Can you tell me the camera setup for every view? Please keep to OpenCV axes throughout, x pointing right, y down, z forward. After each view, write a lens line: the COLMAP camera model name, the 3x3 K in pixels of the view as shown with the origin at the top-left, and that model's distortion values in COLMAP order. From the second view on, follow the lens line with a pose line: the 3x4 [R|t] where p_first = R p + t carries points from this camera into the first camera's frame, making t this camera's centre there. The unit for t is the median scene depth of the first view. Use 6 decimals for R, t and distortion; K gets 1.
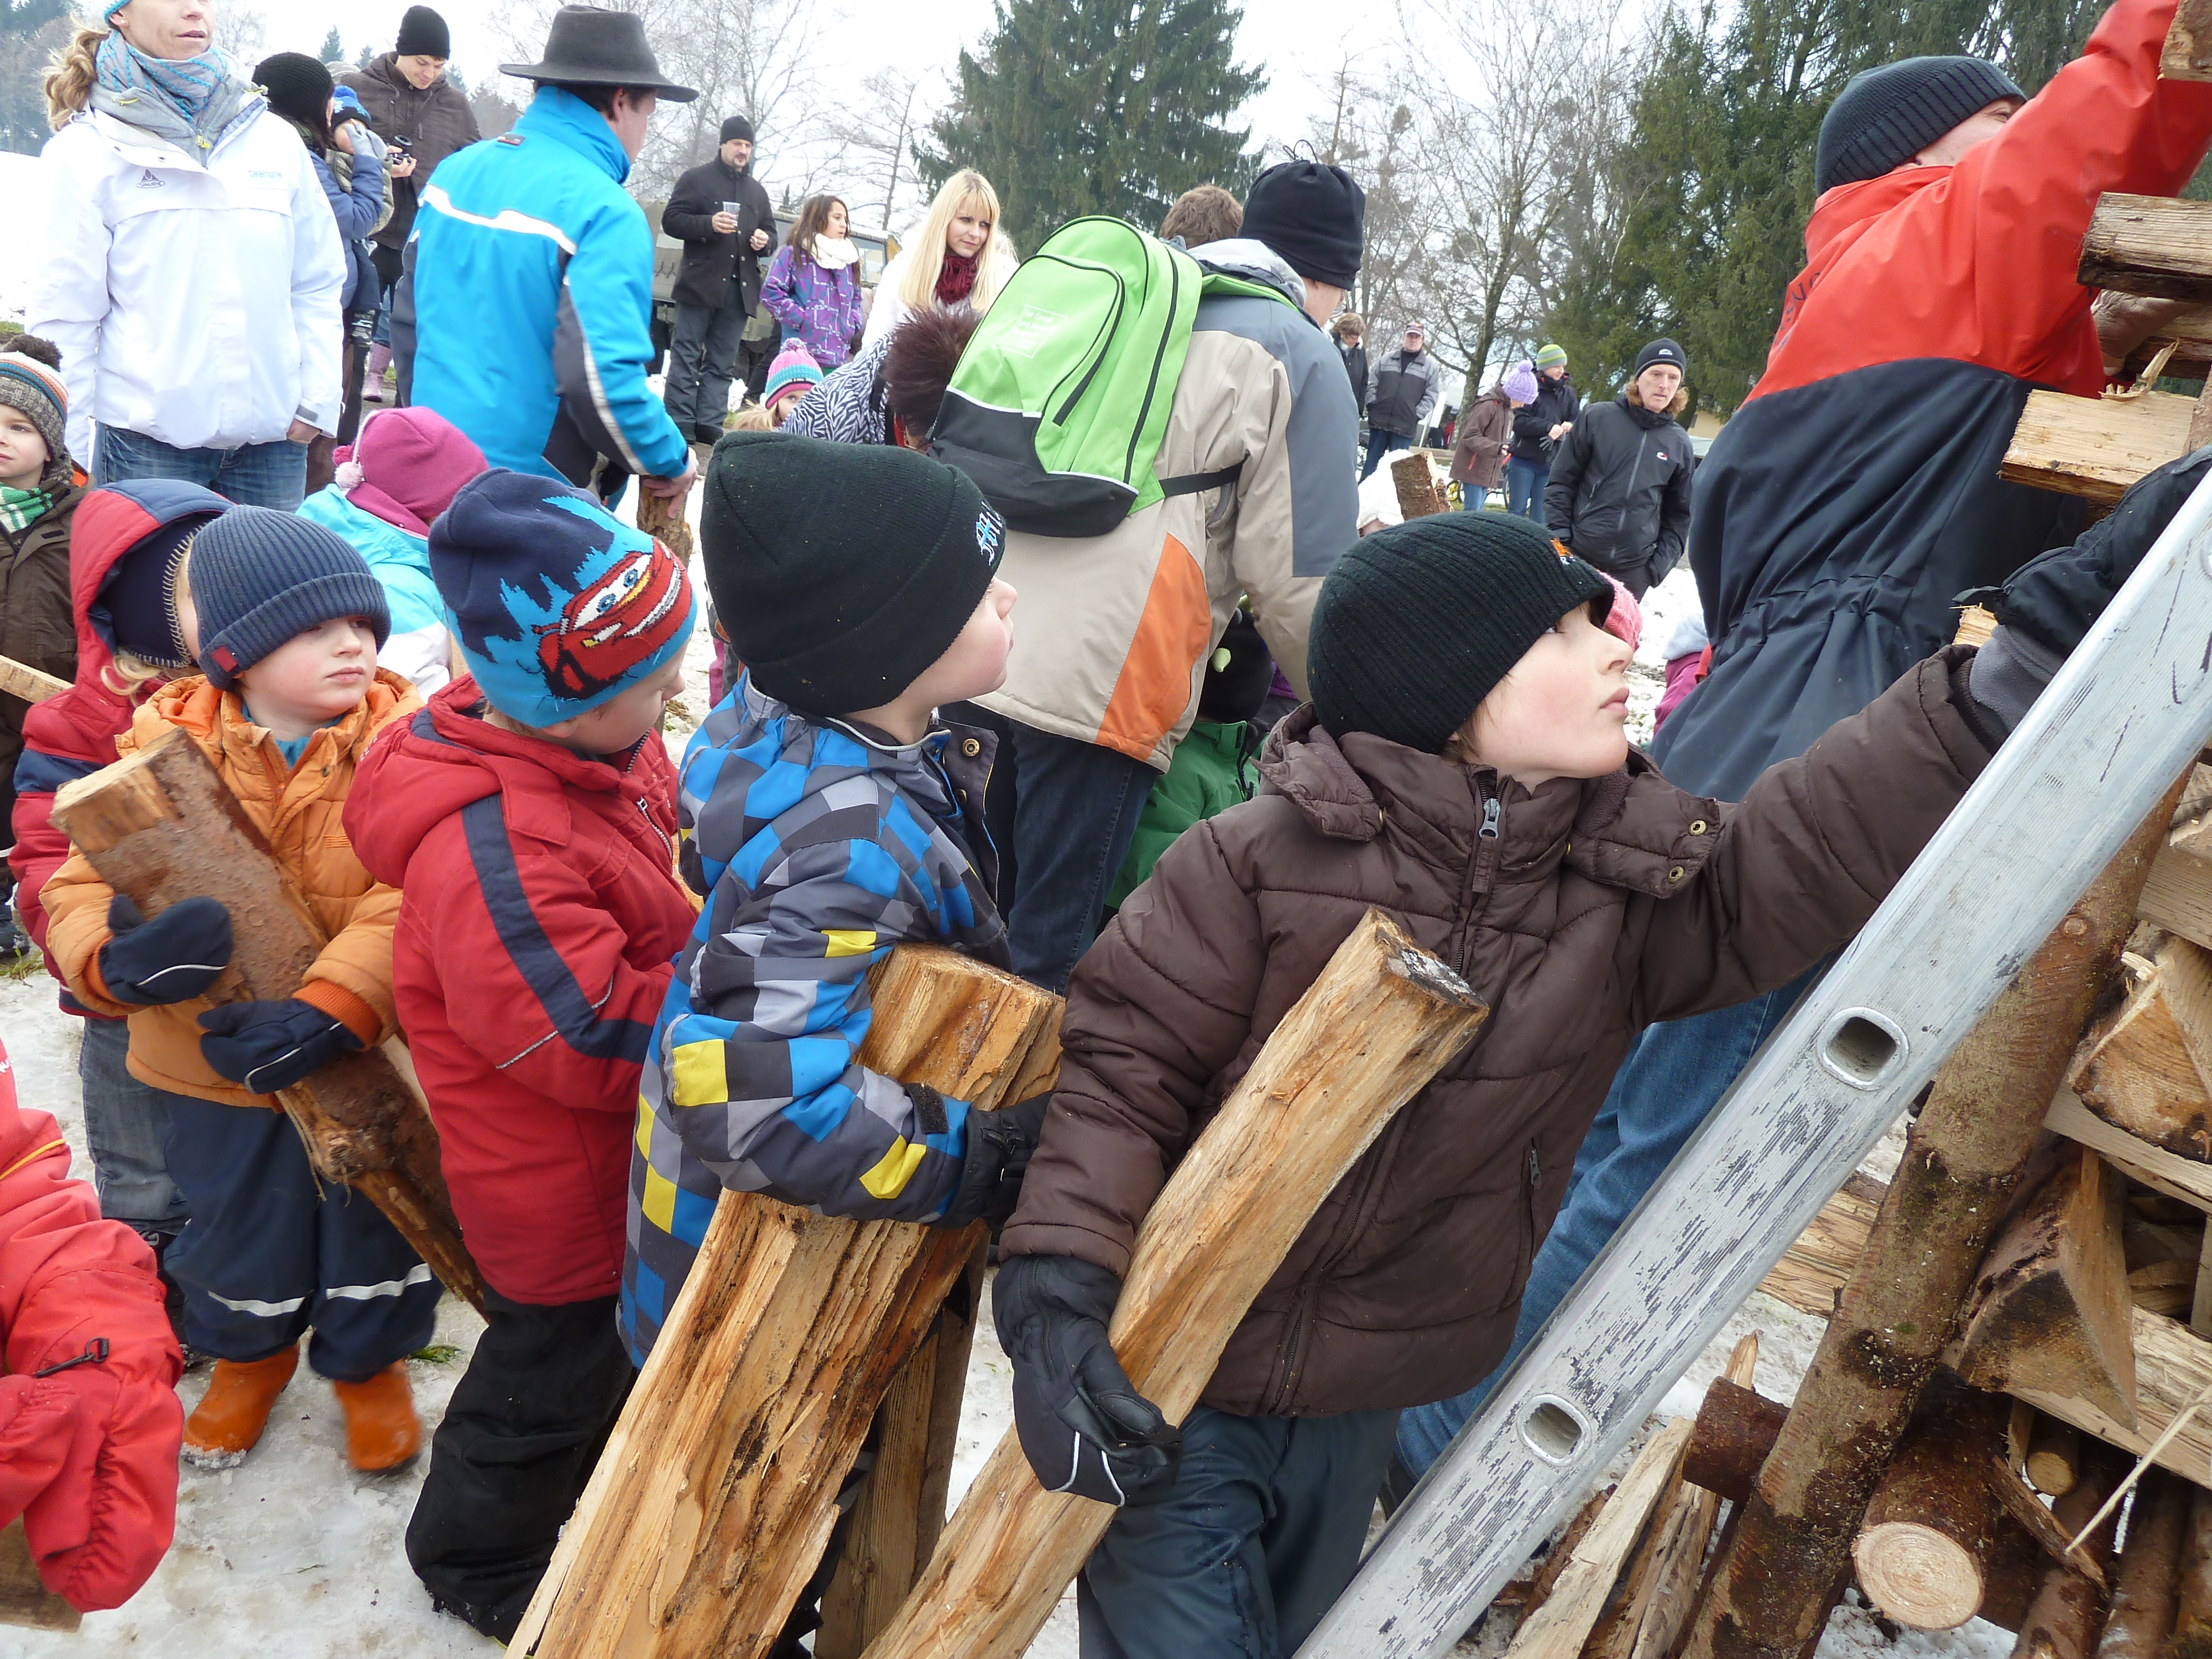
lens RADIAL K [[1605.7, 0, 1160.9], [0, 1605.7, 829.6], [0, 0, 1]] dist [-0.029436, 0.000584]
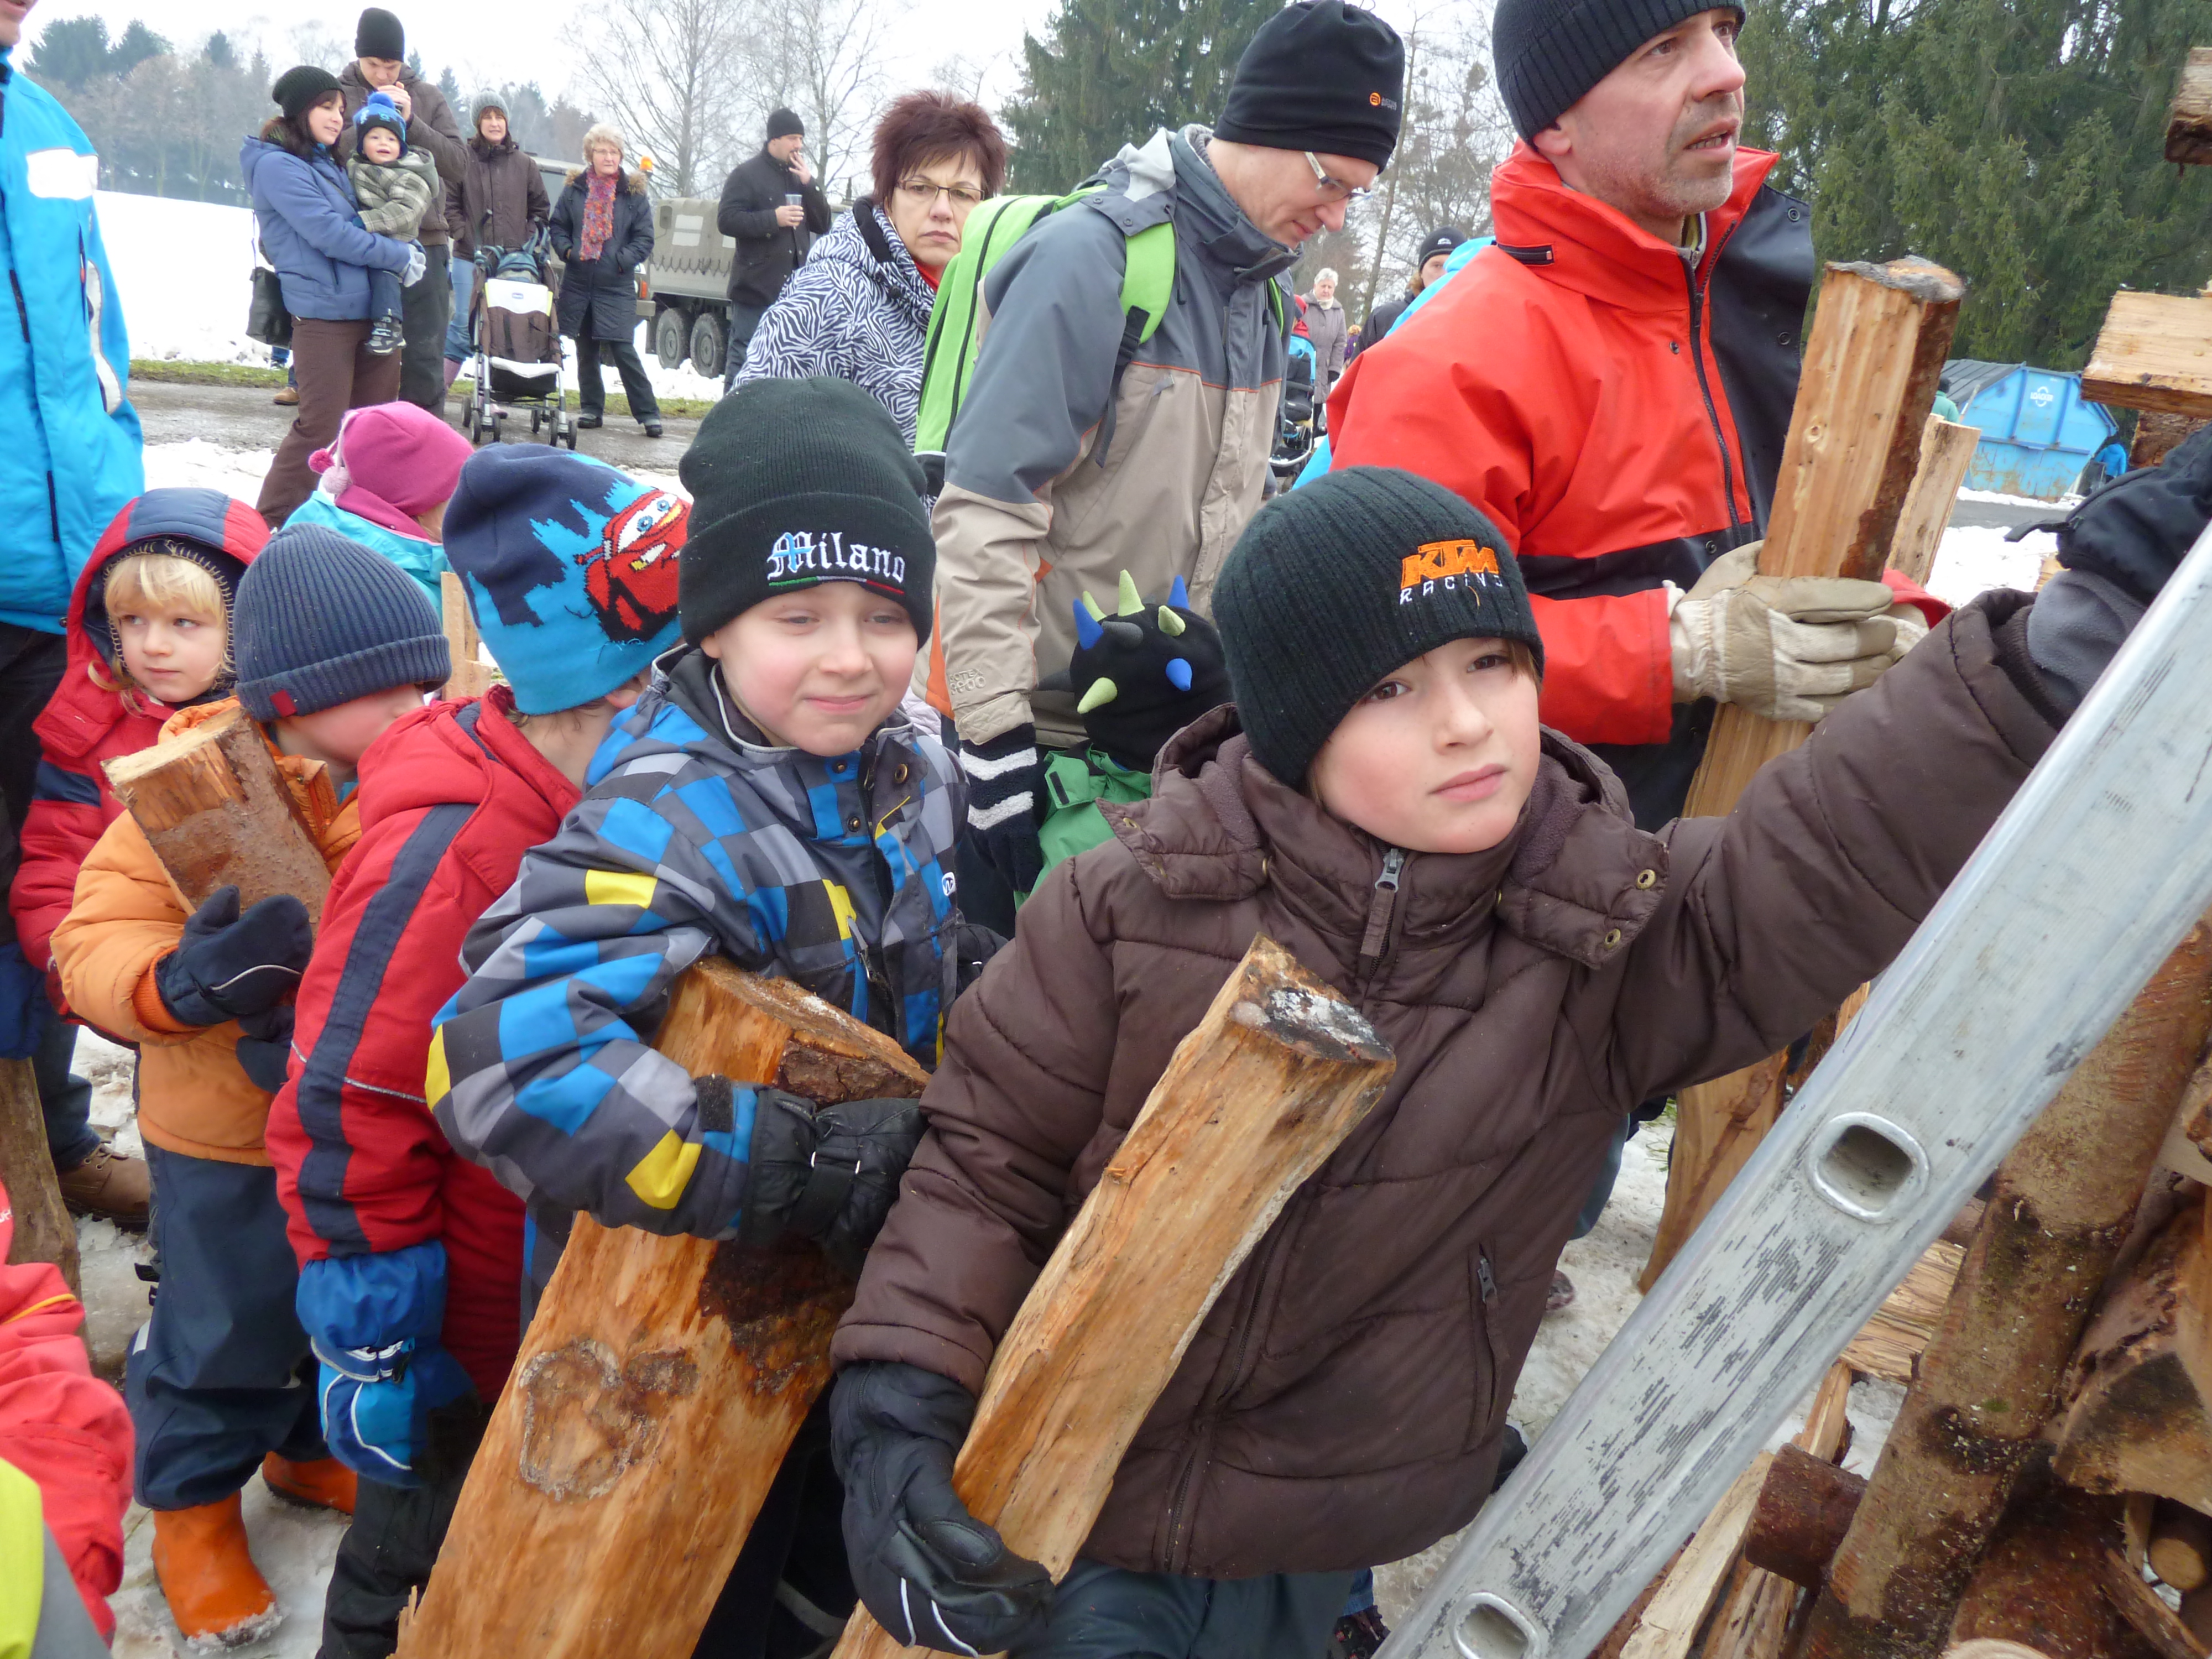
lens RADIAL K [[1596.6, 0, 1168.4], [0, 1596.6, 820.9], [0, 0, 1]] dist [-0.031325, 0.003321]
pose [[0.997497, -0.034306, -0.061831, 0.089920], [0.034851, 0.999362, 0.007758, -0.020707], [0.061525, -0.009893, 0.998056, 0.134545]]
